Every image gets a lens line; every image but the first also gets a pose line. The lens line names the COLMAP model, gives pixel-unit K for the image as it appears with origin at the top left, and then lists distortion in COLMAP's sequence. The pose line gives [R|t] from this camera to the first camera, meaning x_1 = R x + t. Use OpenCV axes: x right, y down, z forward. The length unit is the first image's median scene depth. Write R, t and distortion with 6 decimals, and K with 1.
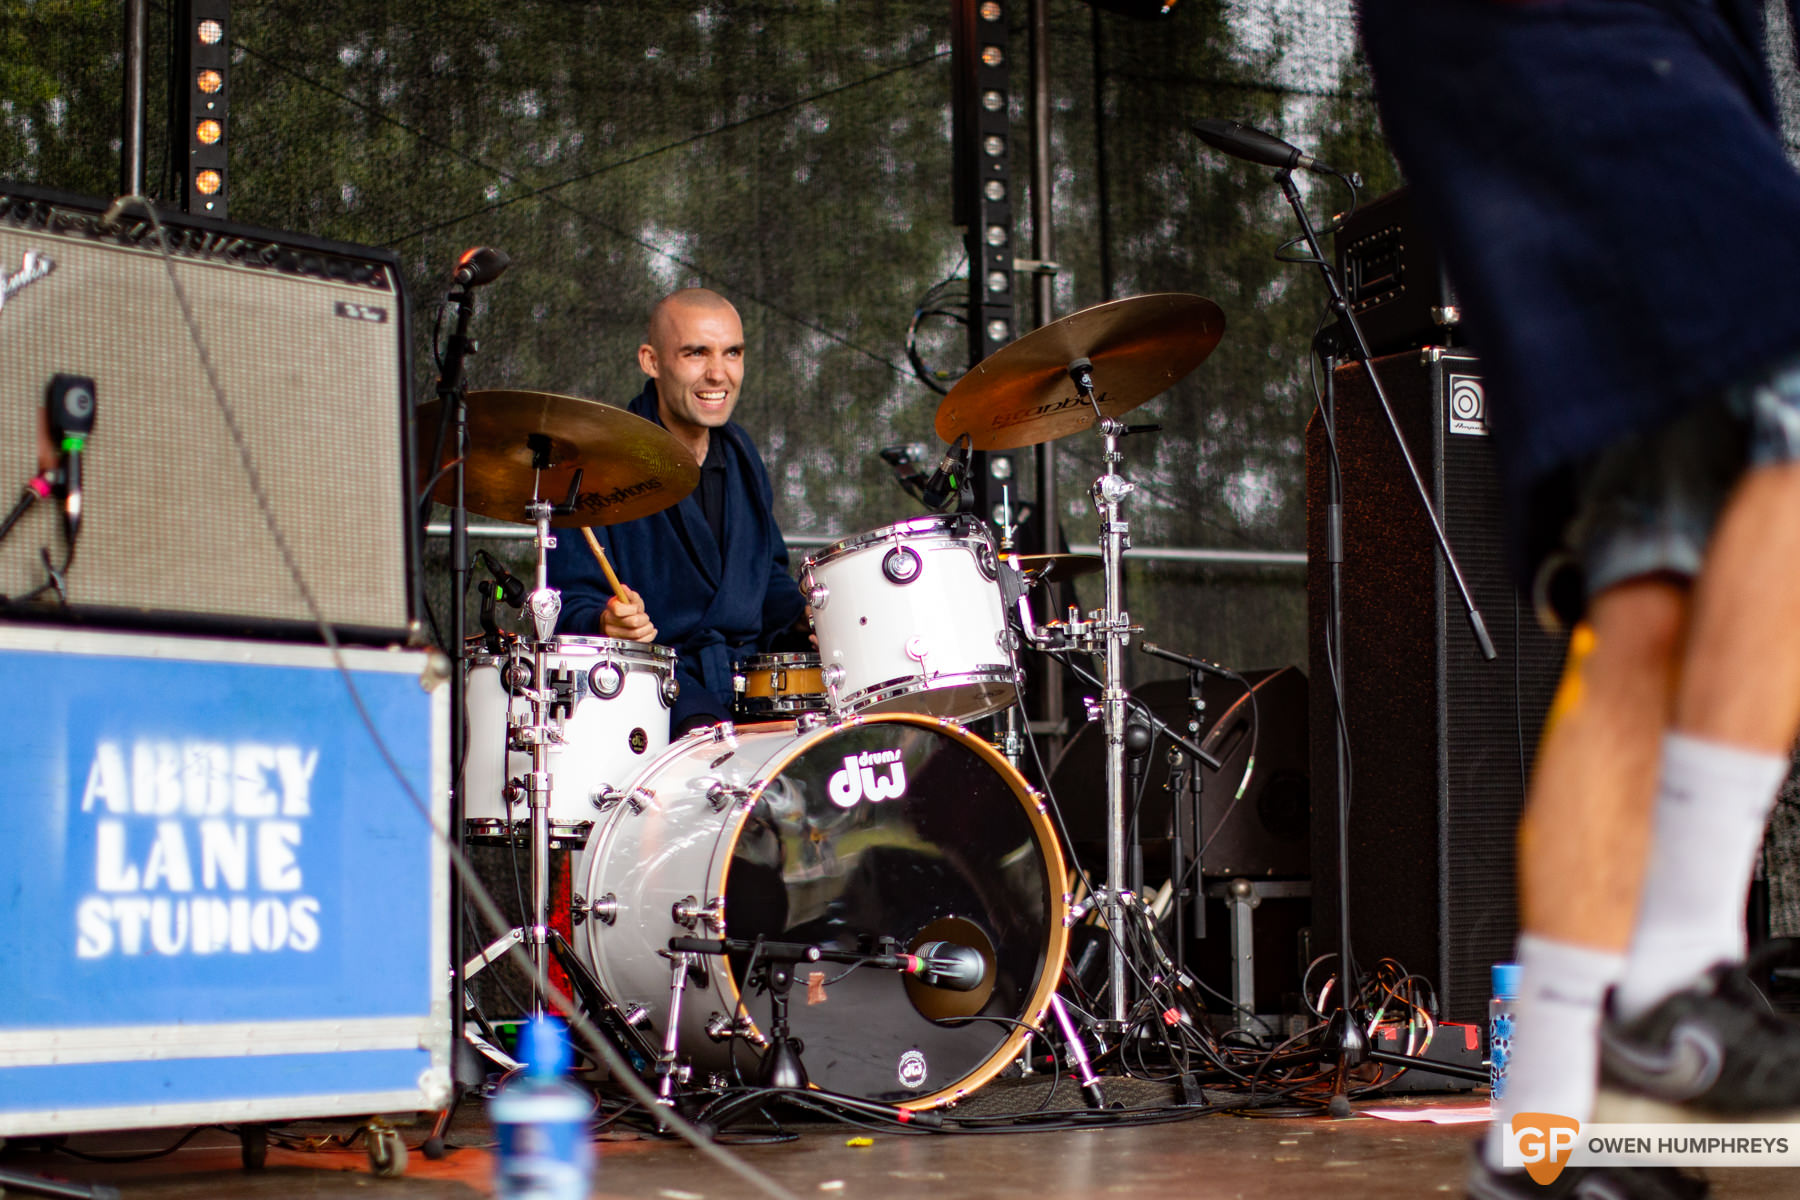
lens RADIAL K [[2713.7, 0, 900.0], [0, 2713.7, 600.0], [0, 0, 1]] dist [-0.113114, -0.041191]
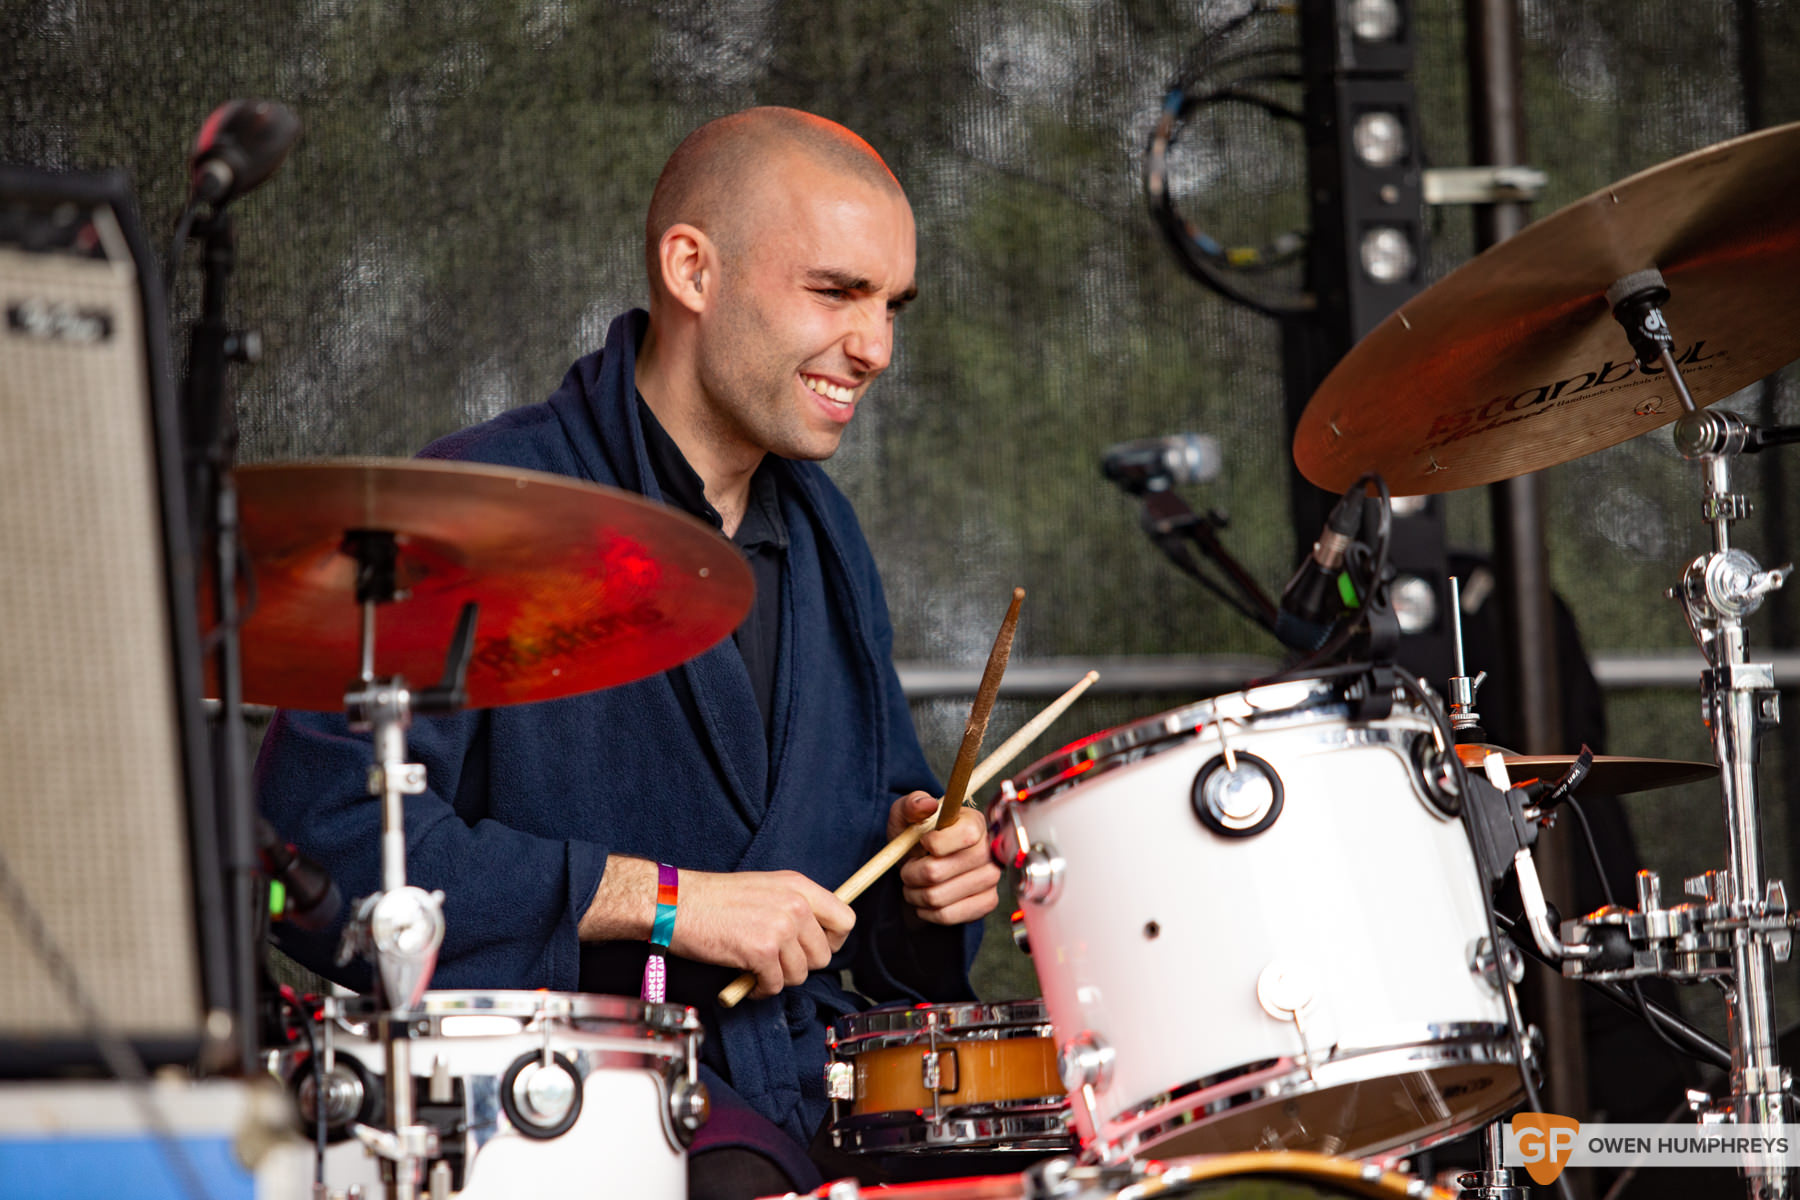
lens RADIAL K [[7352.5, 0, 897.9], [0, 7352.5, 673.8], [0, 0, 1]] dist [1.051418, -1.641021]
pose [[0.998857, -0.043397, -0.020015, -0.027608], [0.043156, 0.998992, -0.012343, -0.019136], [0.020530, 0.011465, 0.999723, -0.148264]]
